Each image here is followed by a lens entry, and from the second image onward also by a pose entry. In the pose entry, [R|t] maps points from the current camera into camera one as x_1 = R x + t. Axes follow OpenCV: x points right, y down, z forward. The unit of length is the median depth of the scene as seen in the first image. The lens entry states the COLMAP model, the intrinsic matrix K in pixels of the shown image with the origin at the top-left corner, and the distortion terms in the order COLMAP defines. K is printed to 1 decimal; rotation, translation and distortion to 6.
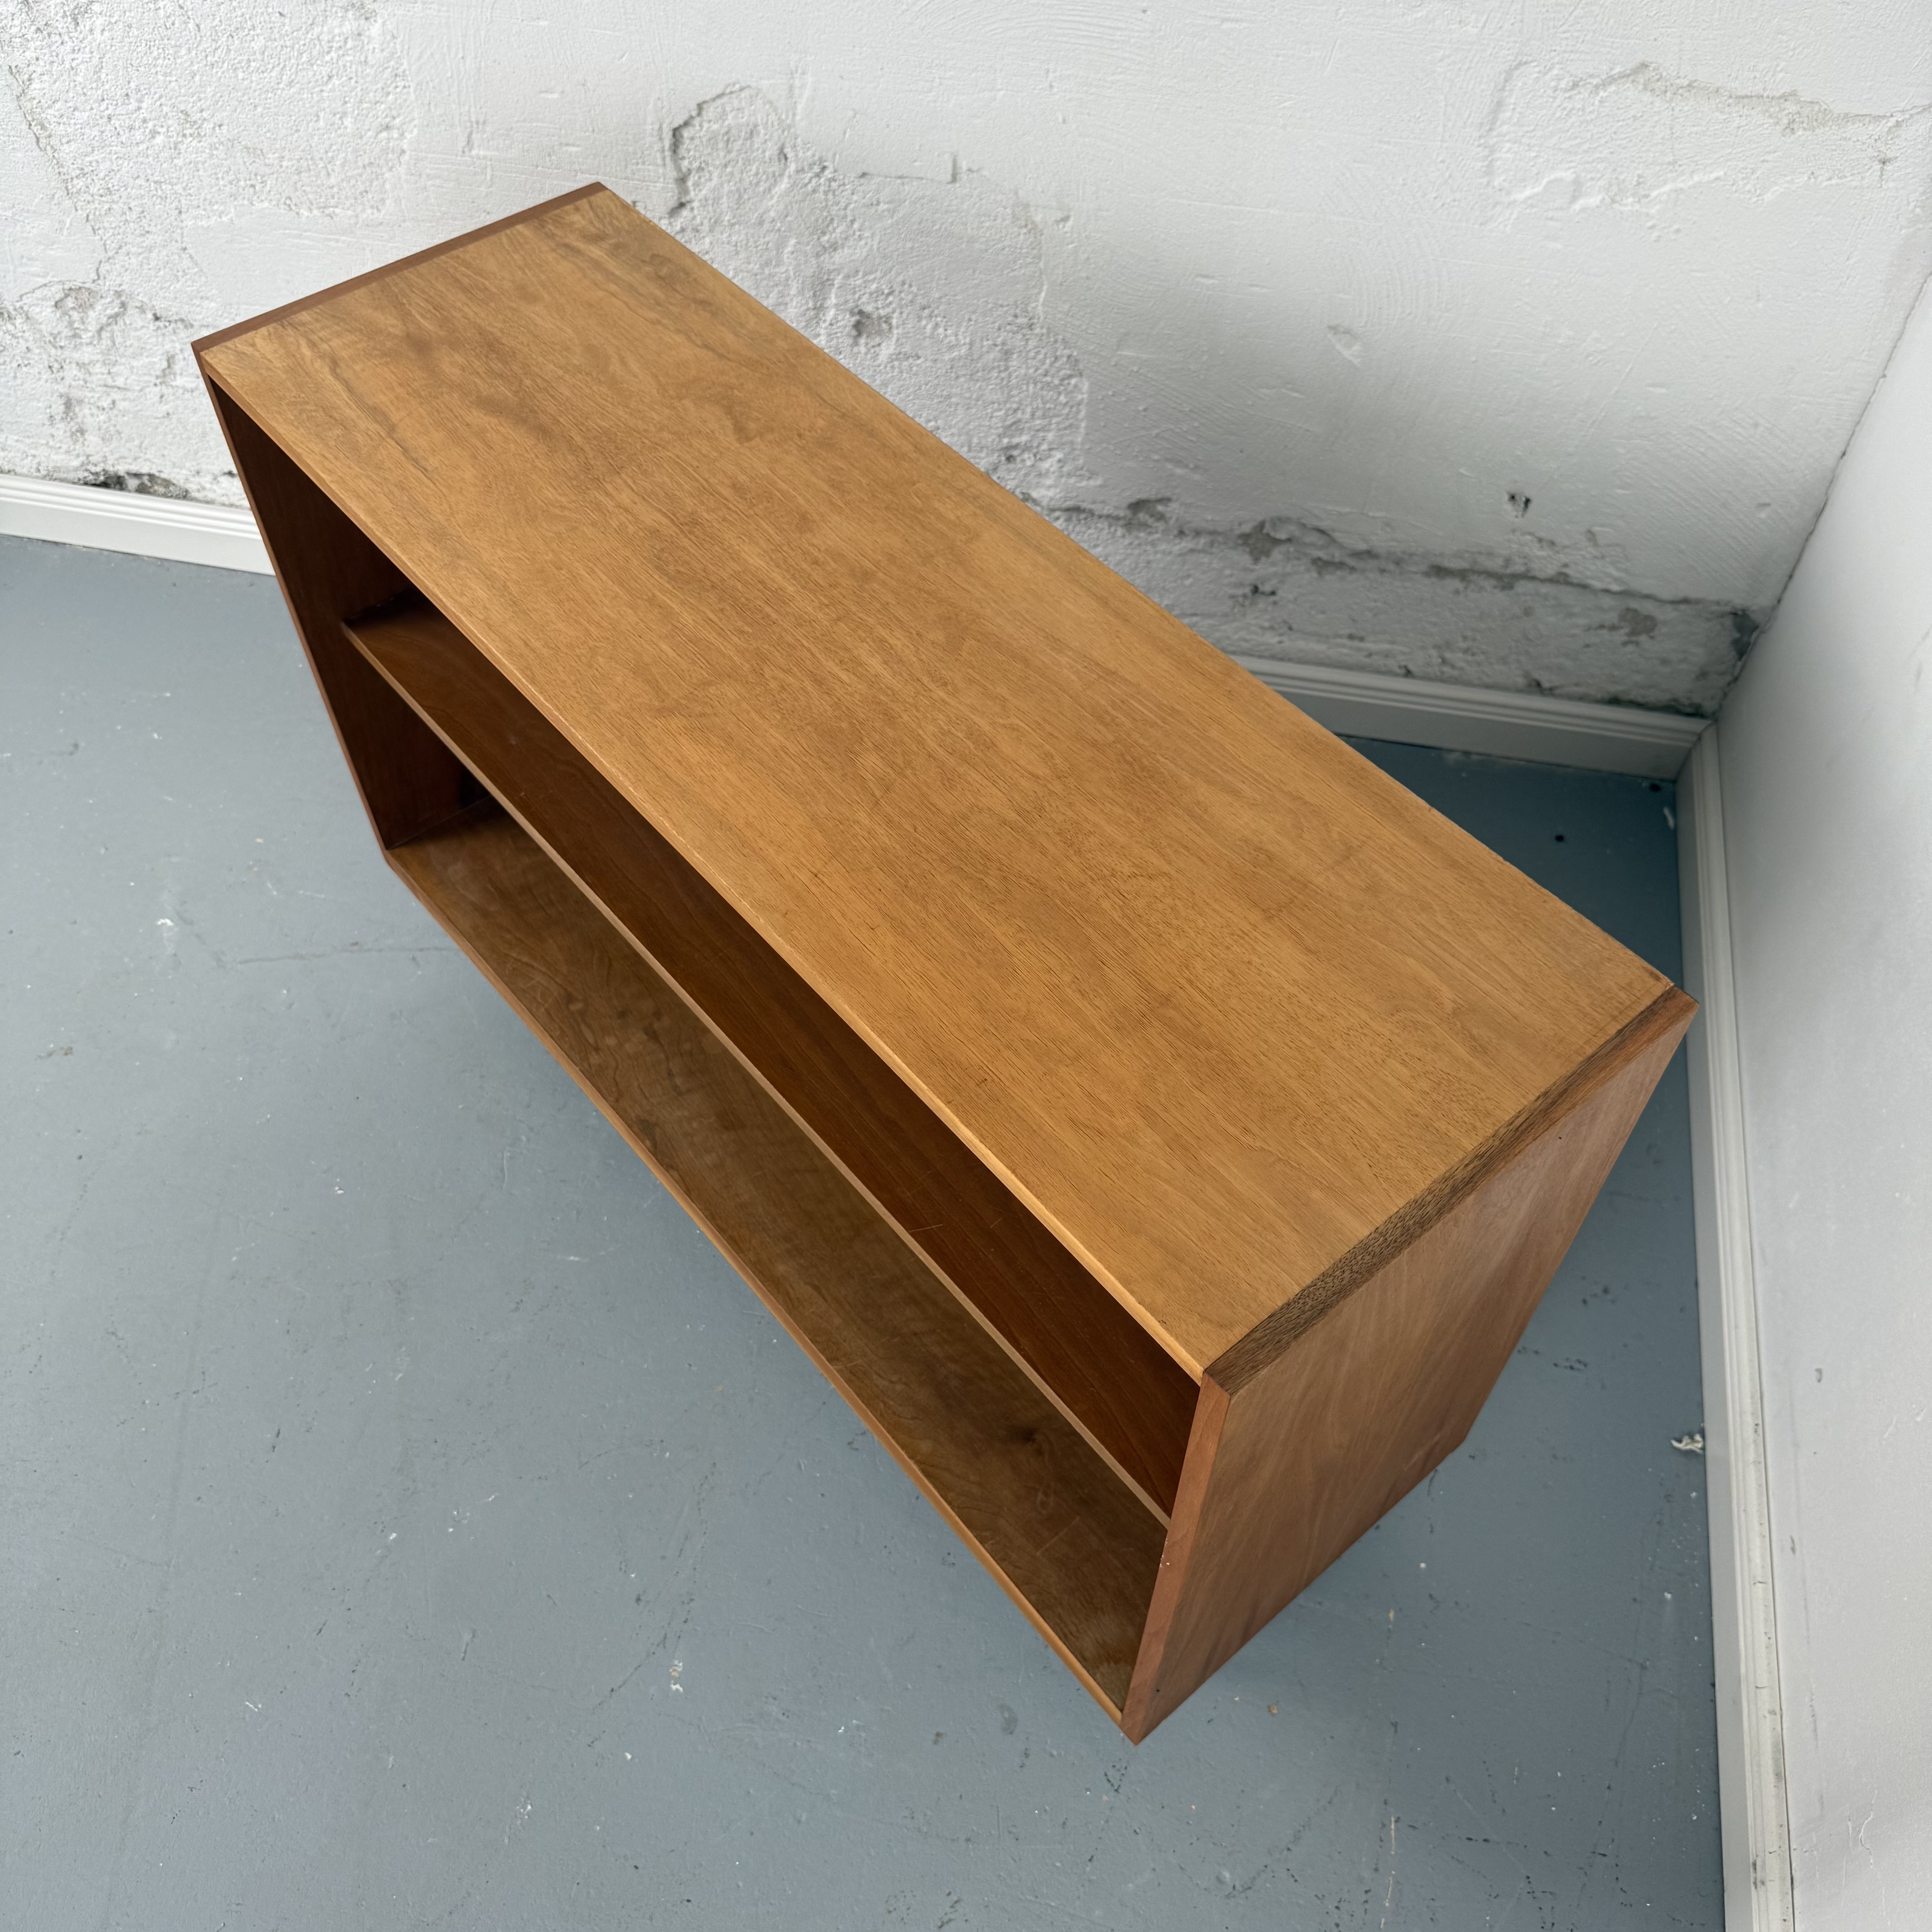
lens RADIAL K [[1834.7, 0, 973.1], [0, 1834.7, 949.1], [0, 0, 1]] dist [0.076923, -0.114480]
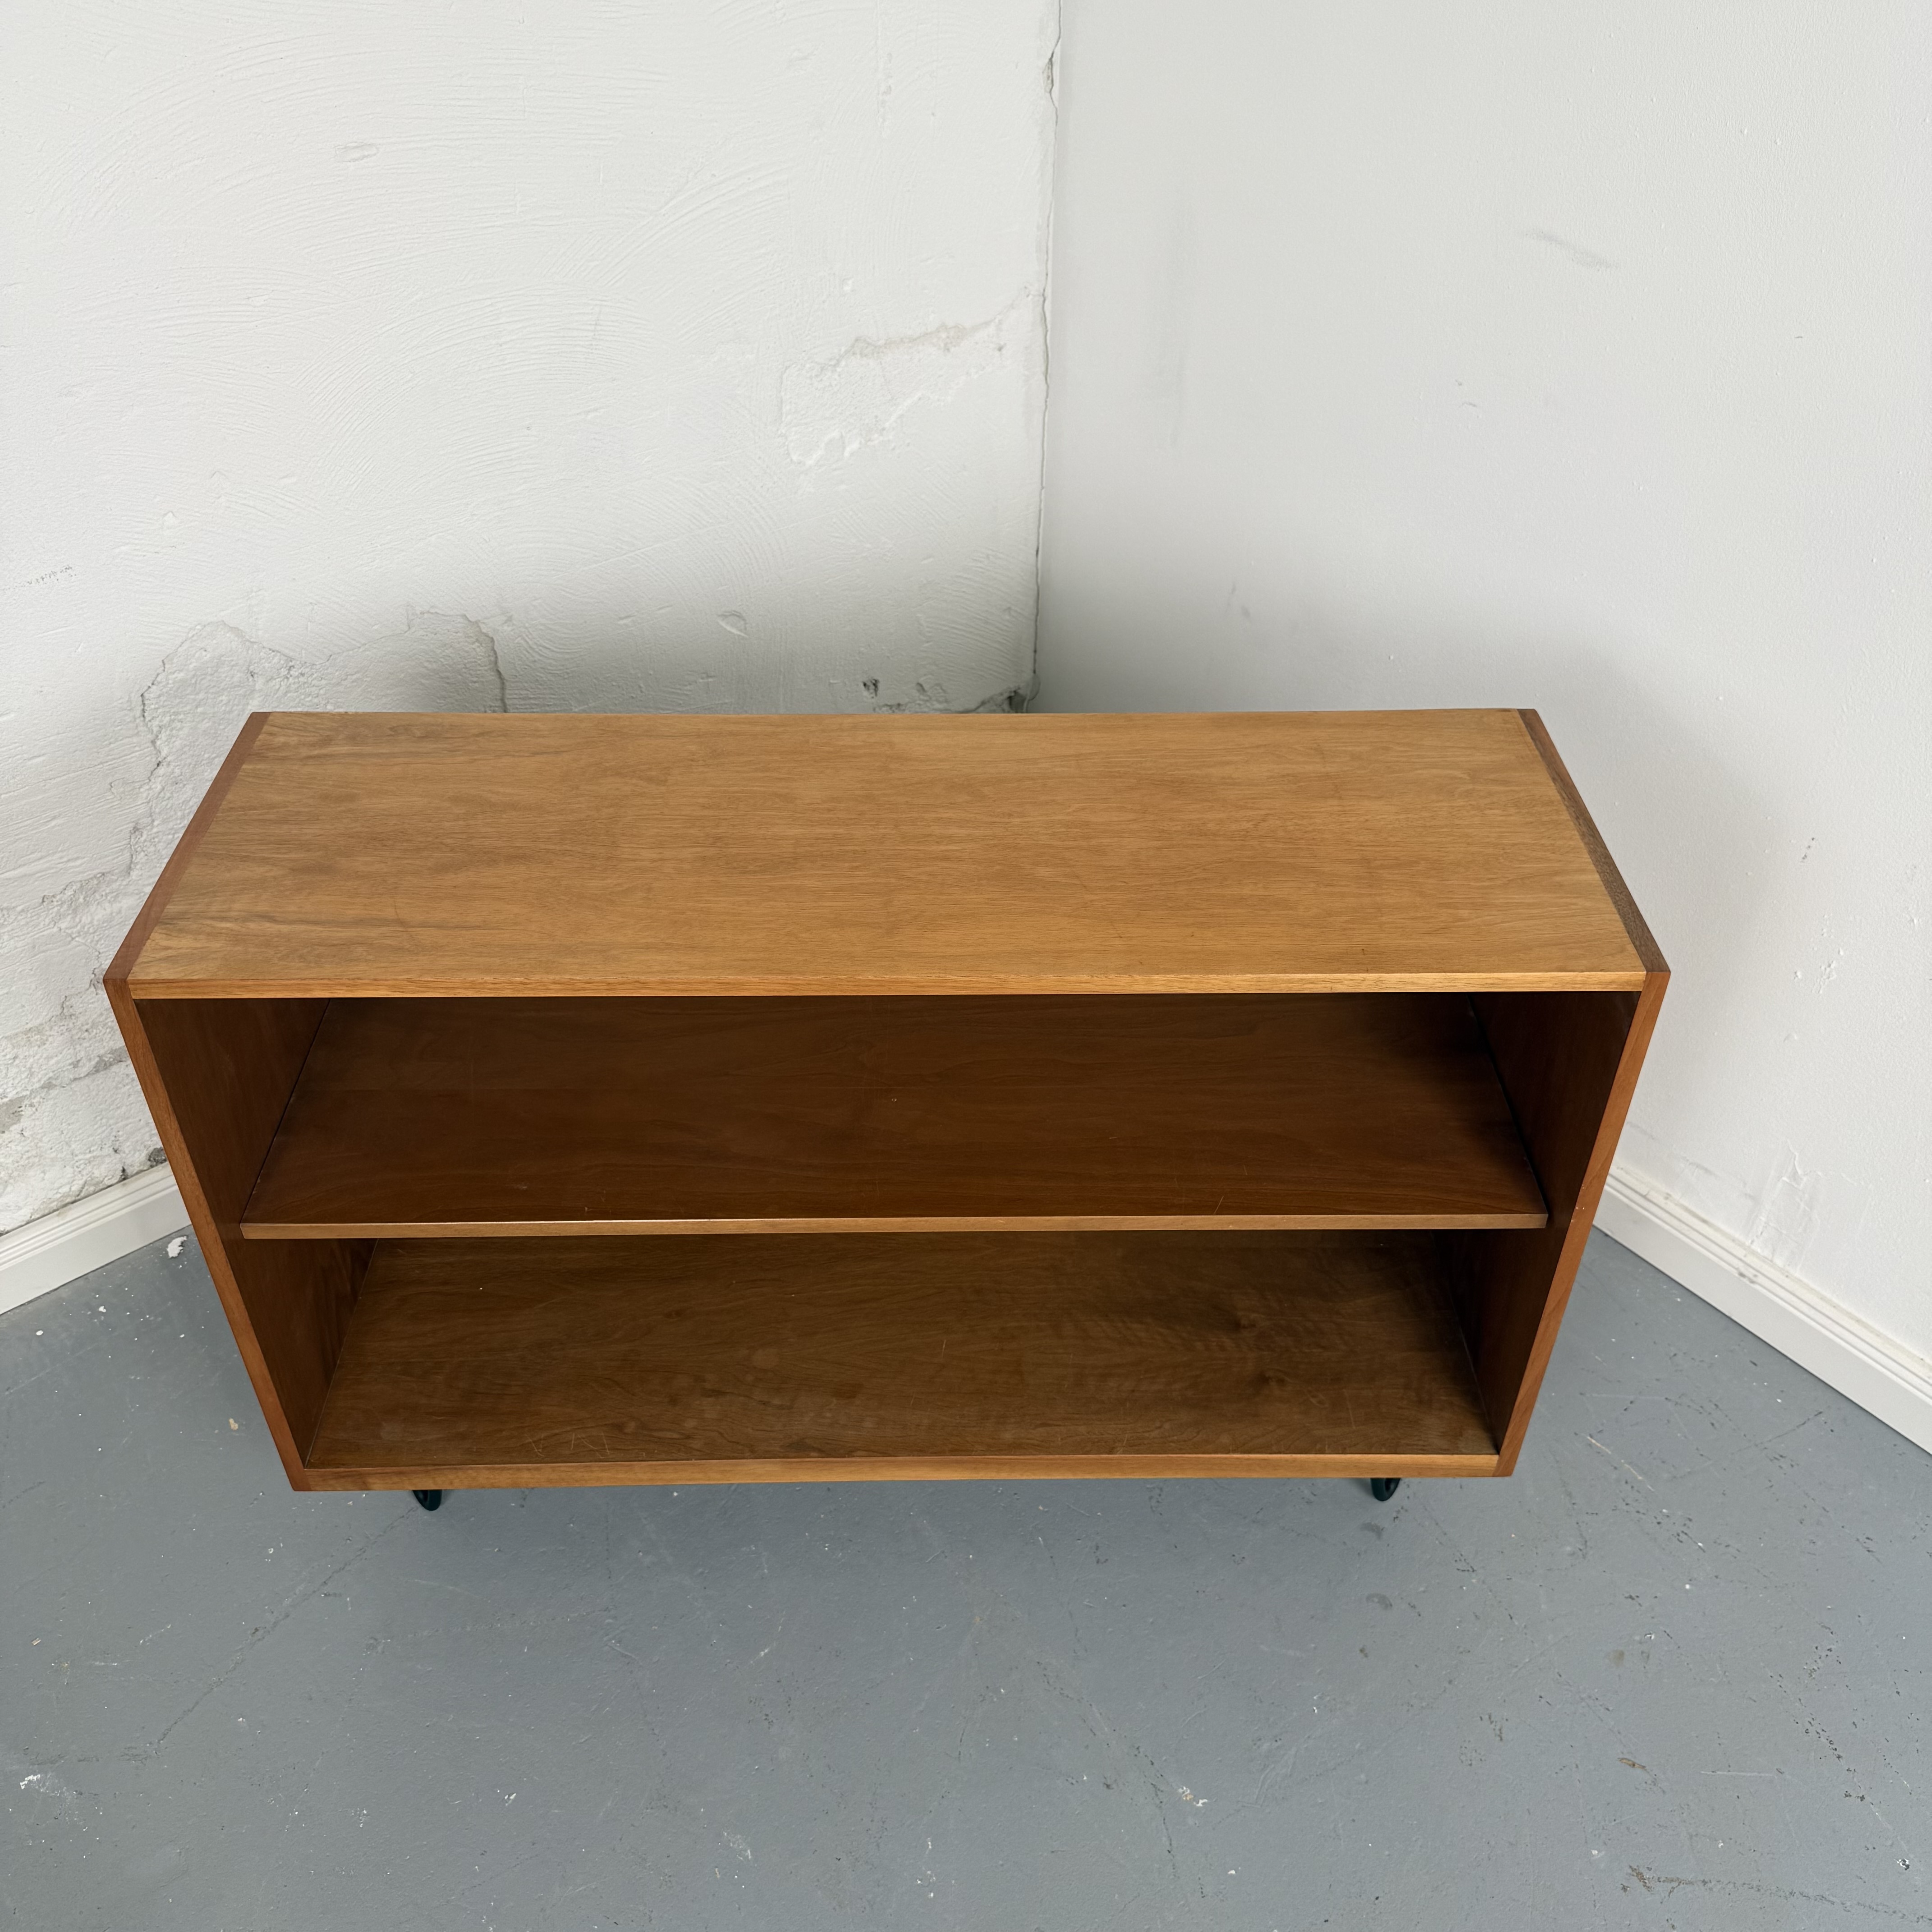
lens RADIAL K [[1805.9, 0, 966.0], [0, 1805.9, 966.0], [0, 0, 1]] dist [0.168297, -0.361243]
pose [[0.629981, -0.488128, 0.604033, -0.617473], [0.609905, 0.792463, 0.004296, -0.063969], [-0.480771, 0.365696, 0.796948, 0.048924]]
